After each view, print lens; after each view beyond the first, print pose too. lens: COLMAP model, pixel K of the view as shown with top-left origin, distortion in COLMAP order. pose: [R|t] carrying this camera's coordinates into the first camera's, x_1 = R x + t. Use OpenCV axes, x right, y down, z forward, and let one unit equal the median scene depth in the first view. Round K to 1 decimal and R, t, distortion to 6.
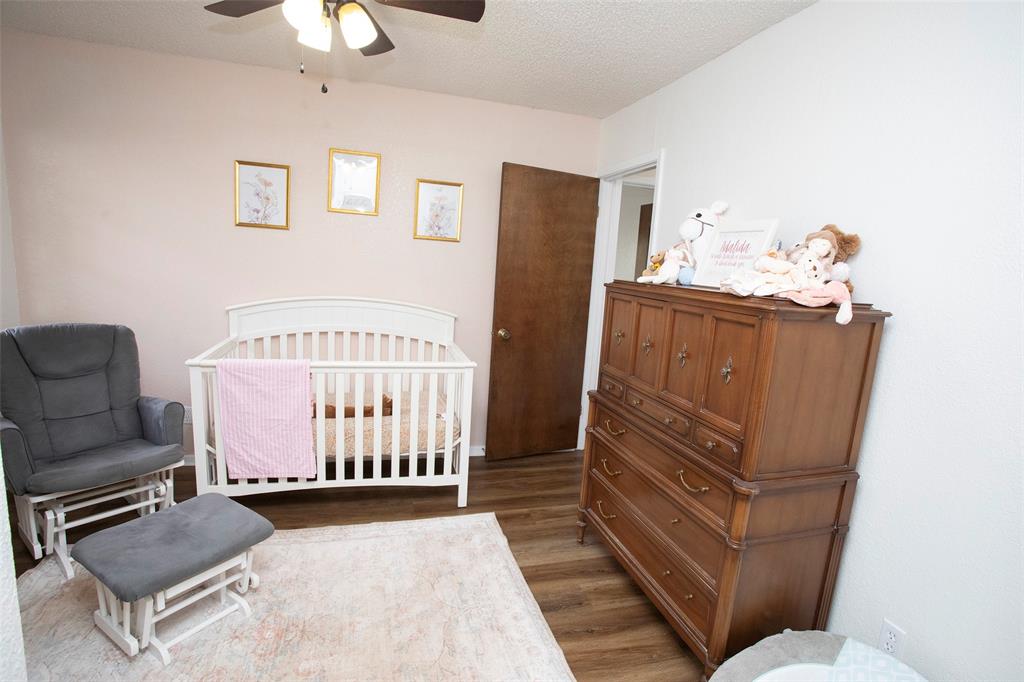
lens RADIAL K [[494.4, 0, 512.0], [0, 494.4, 341.0], [0, 0, 1]] dist [-0.086760, 0.040049]
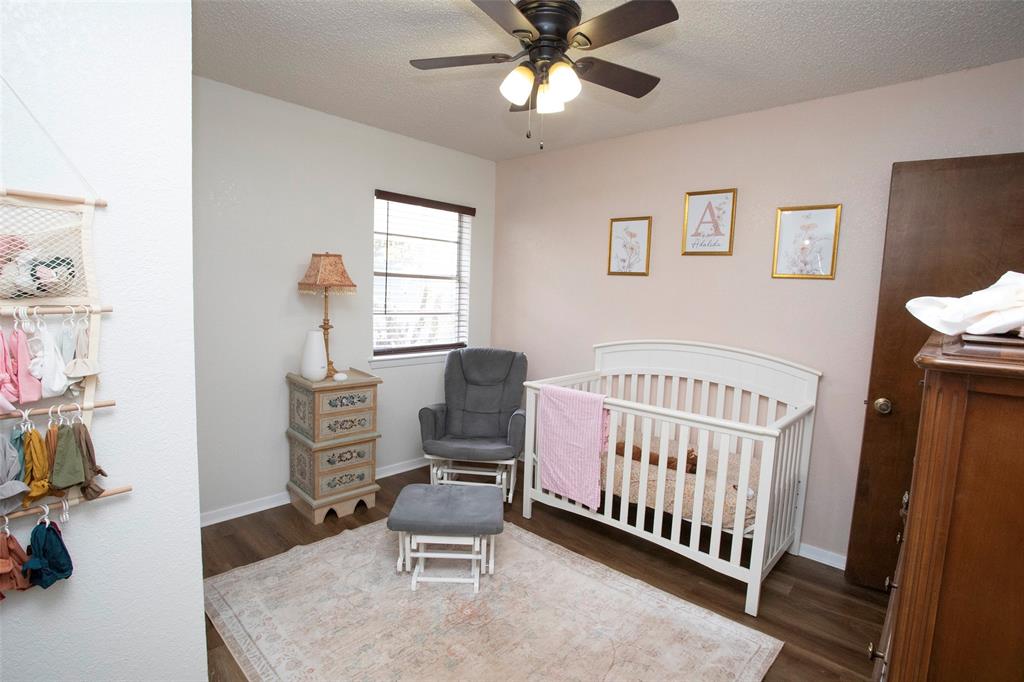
lens RADIAL K [[494.4, 0, 512.0], [0, 494.4, 341.0], [0, 0, 1]] dist [-0.086760, 0.040049]
pose [[0.518149, 0.038687, -0.854415, 0.342312], [-0.135131, 0.990132, -0.037116, -0.010614], [0.844548, 0.134689, 0.518263, 0.242870]]
